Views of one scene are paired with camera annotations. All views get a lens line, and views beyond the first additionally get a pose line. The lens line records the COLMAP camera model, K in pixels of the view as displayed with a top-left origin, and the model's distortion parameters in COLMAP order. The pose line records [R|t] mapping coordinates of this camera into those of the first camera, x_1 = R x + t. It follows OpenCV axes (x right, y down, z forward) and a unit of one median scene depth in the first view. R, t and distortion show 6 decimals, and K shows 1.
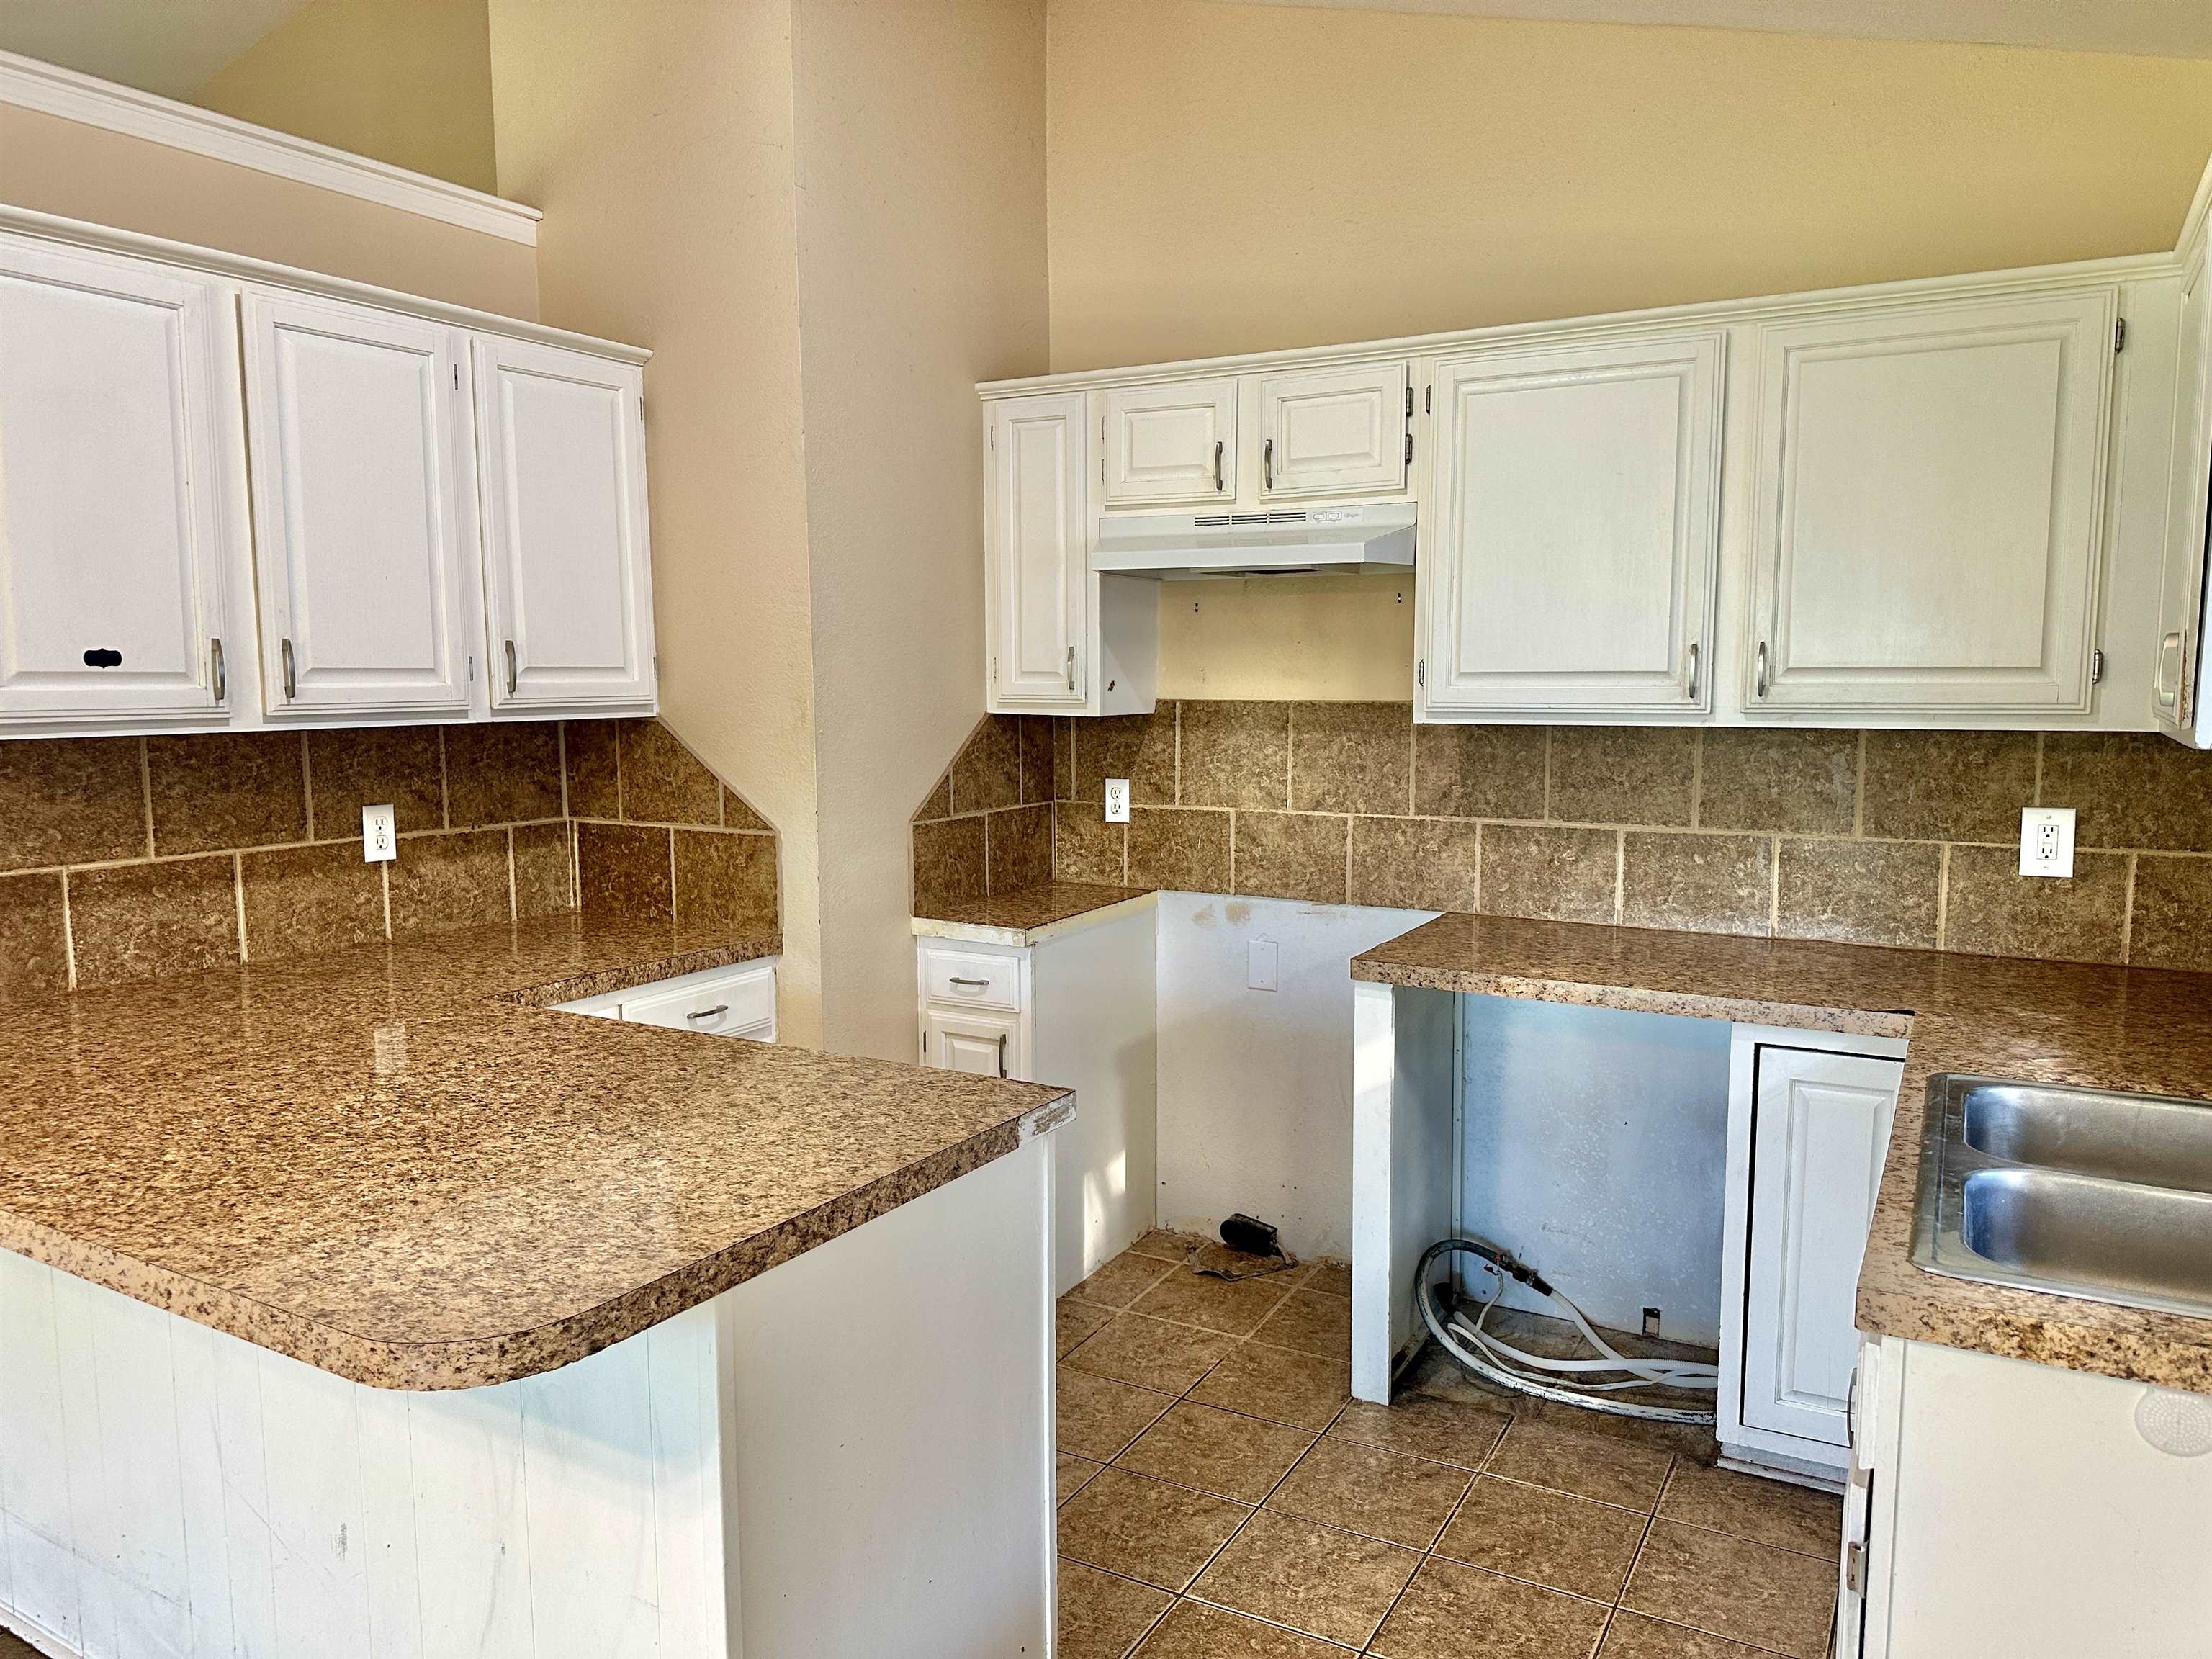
lens RADIAL K [[1534.6, 0, 1114.1], [0, 1534.6, 844.5], [0, 0, 1]] dist [0.122315, -0.186809]
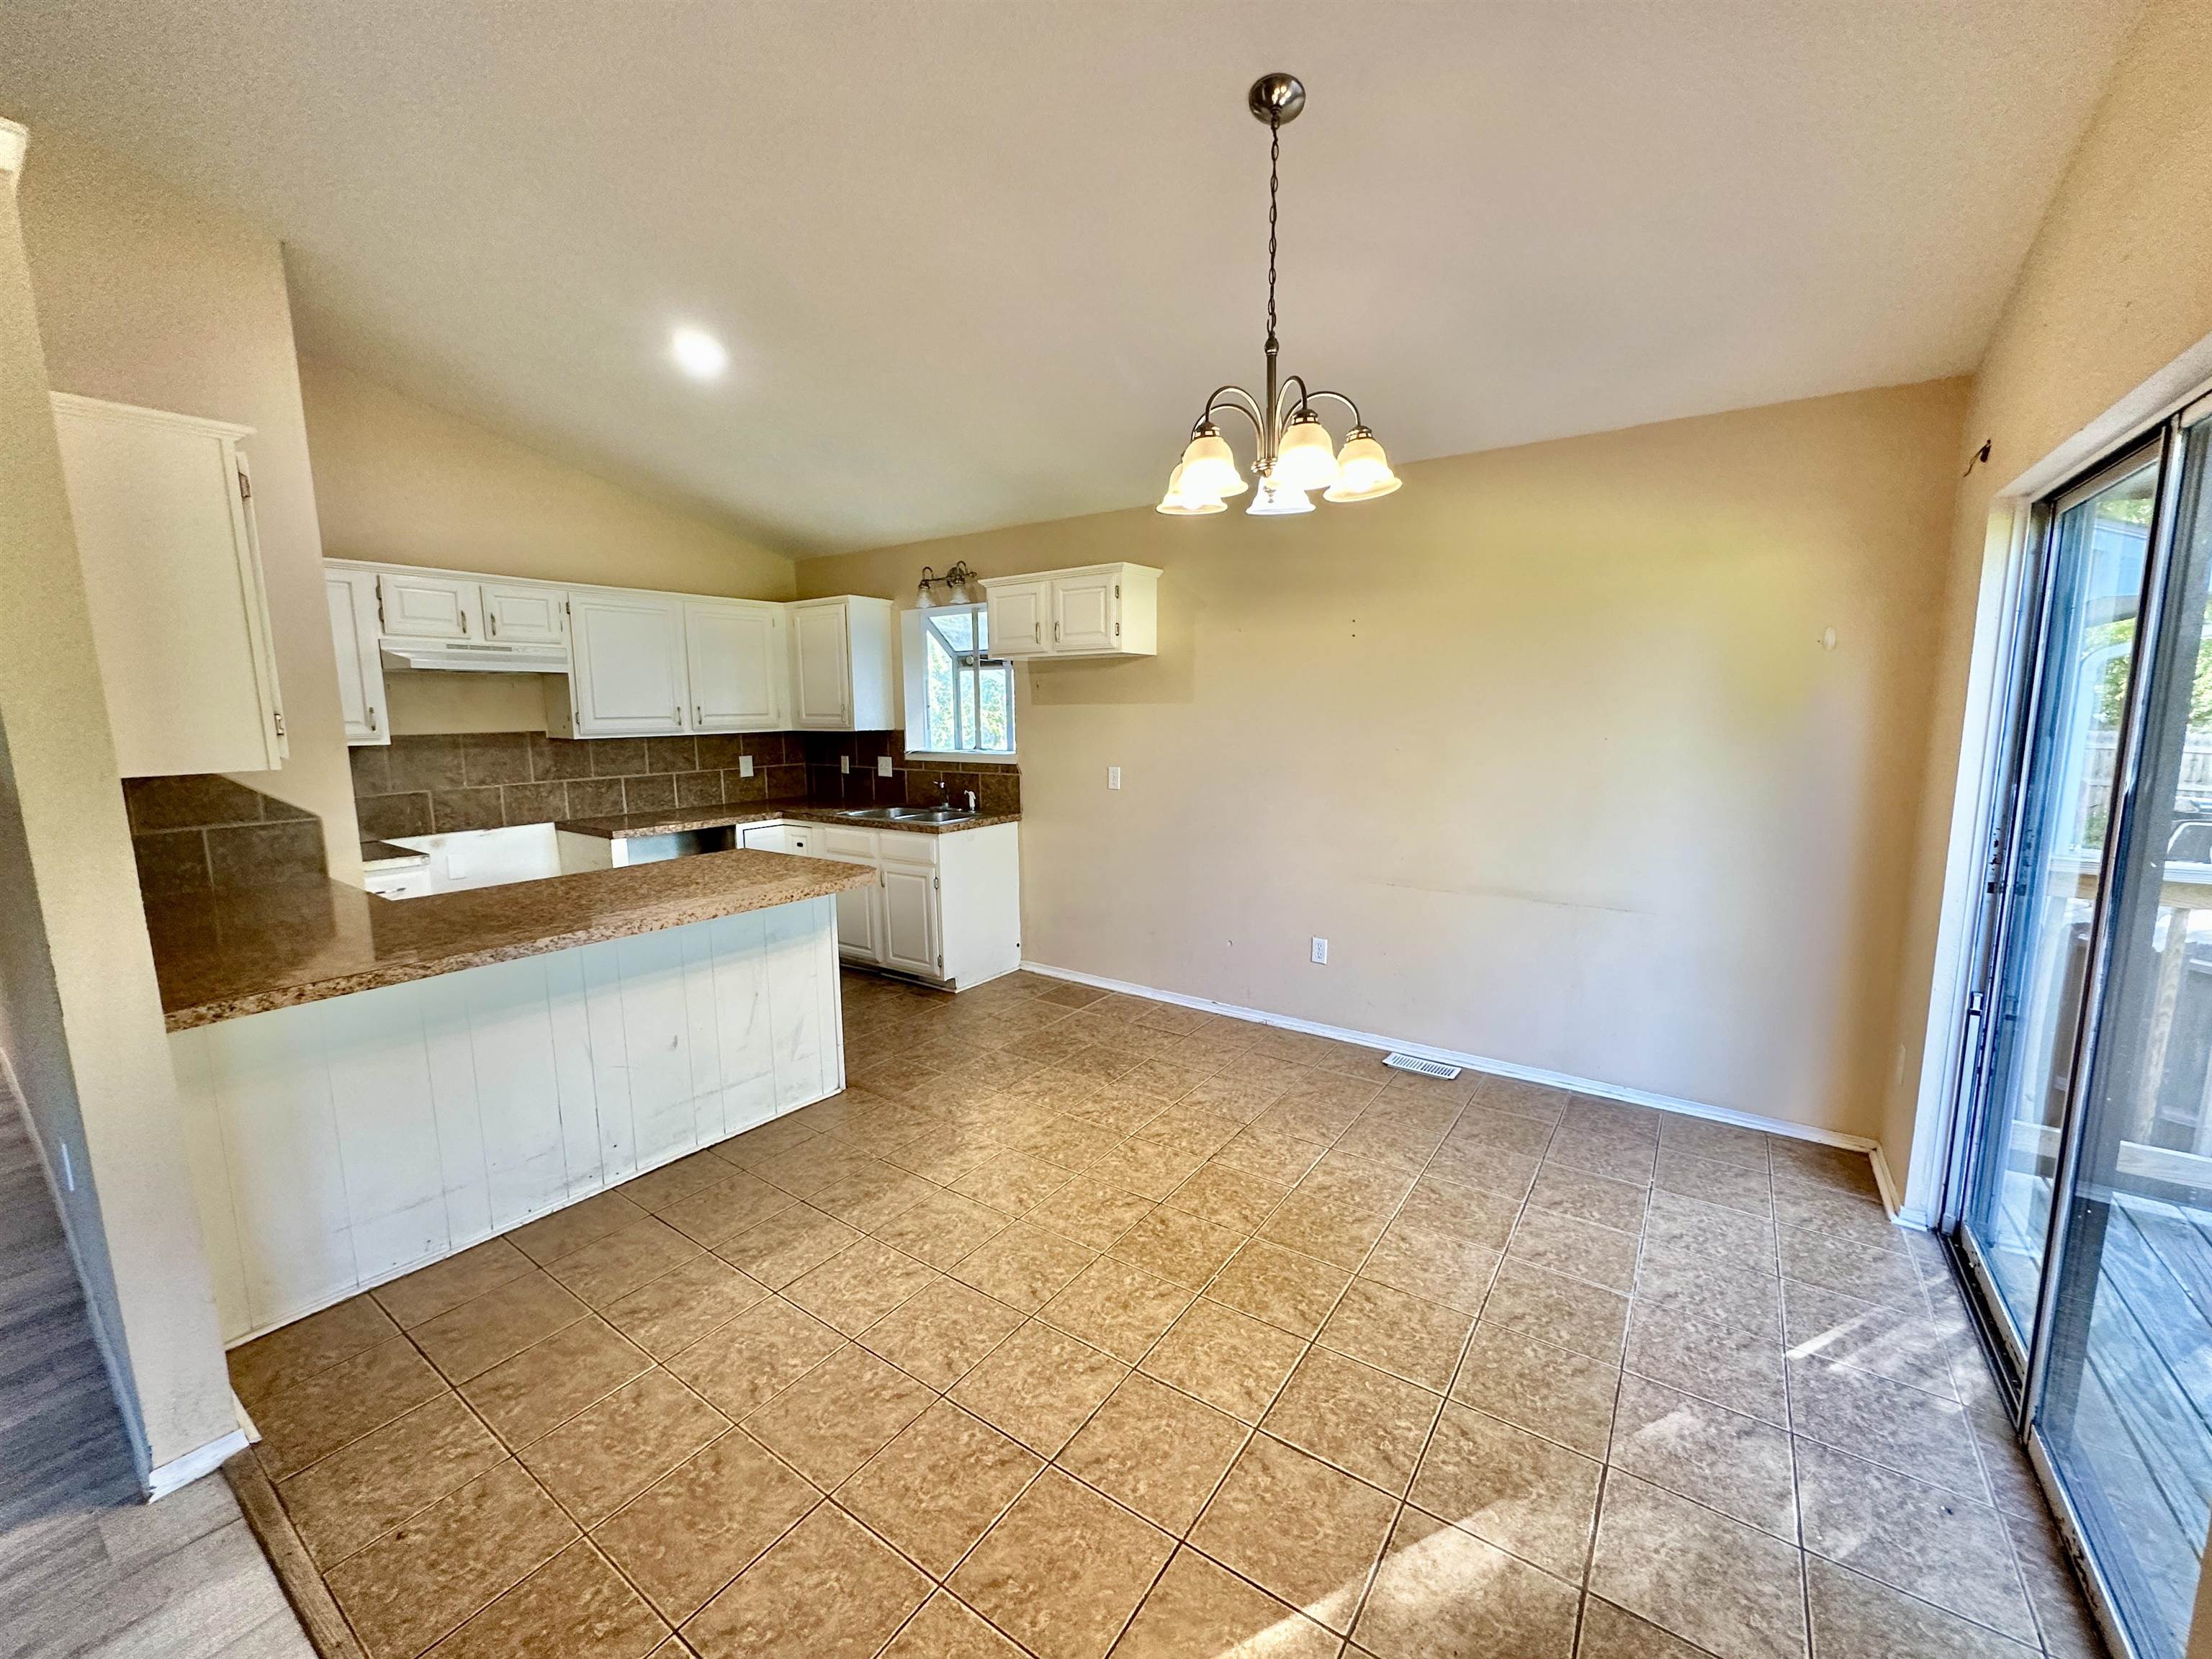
lens RADIAL K [[884.8, 0, 1106.0], [0, 884.8, 829.5], [0, 0, 1]] dist [-0.000638, 0.000502]
pose [[0.099331, -0.138360, 0.985388, -1.089840], [0.125806, 0.984085, 0.125495, -0.008039], [-0.987069, 0.111502, 0.115157, 0.033093]]
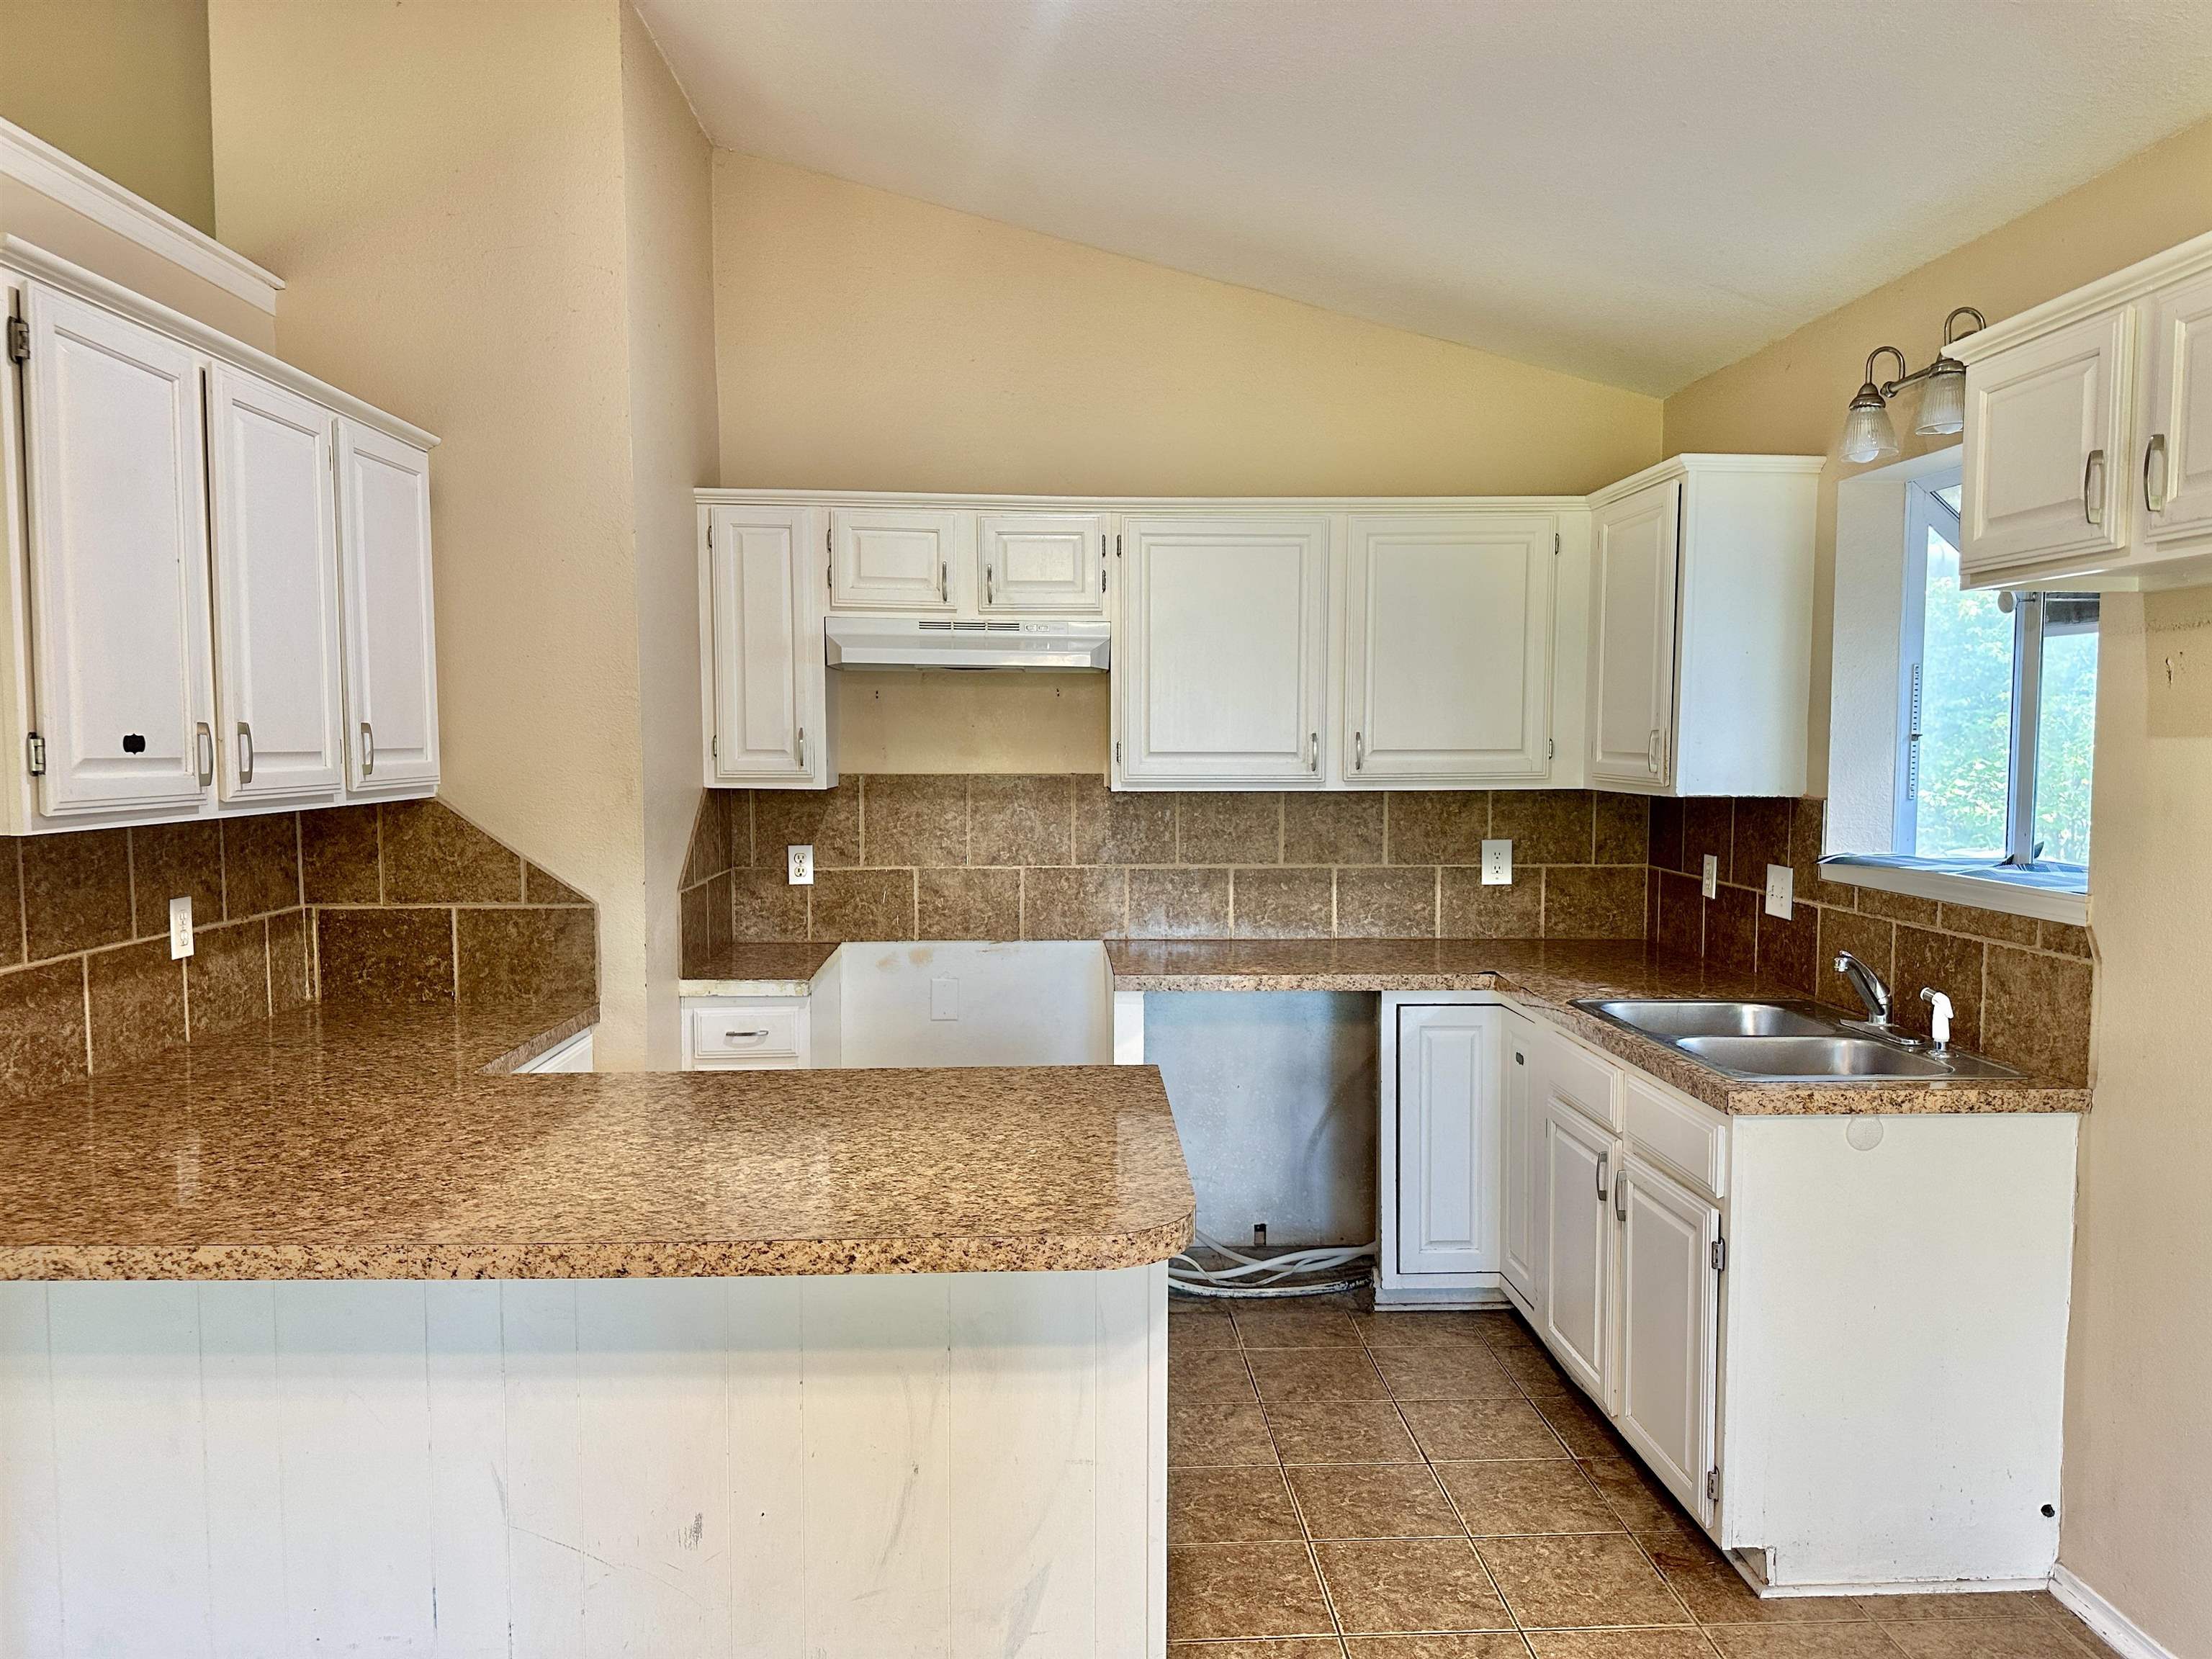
lens RADIAL K [[1534.6, 0, 1114.1], [0, 1534.6, 844.5], [0, 0, 1]] dist [0.122315, -0.186809]
pose [[0.846195, -0.034752, 0.531739, -0.476250], [0.059036, 0.997842, -0.028734, 0.002488], [-0.529593, 0.055706, 0.846420, -0.078354]]
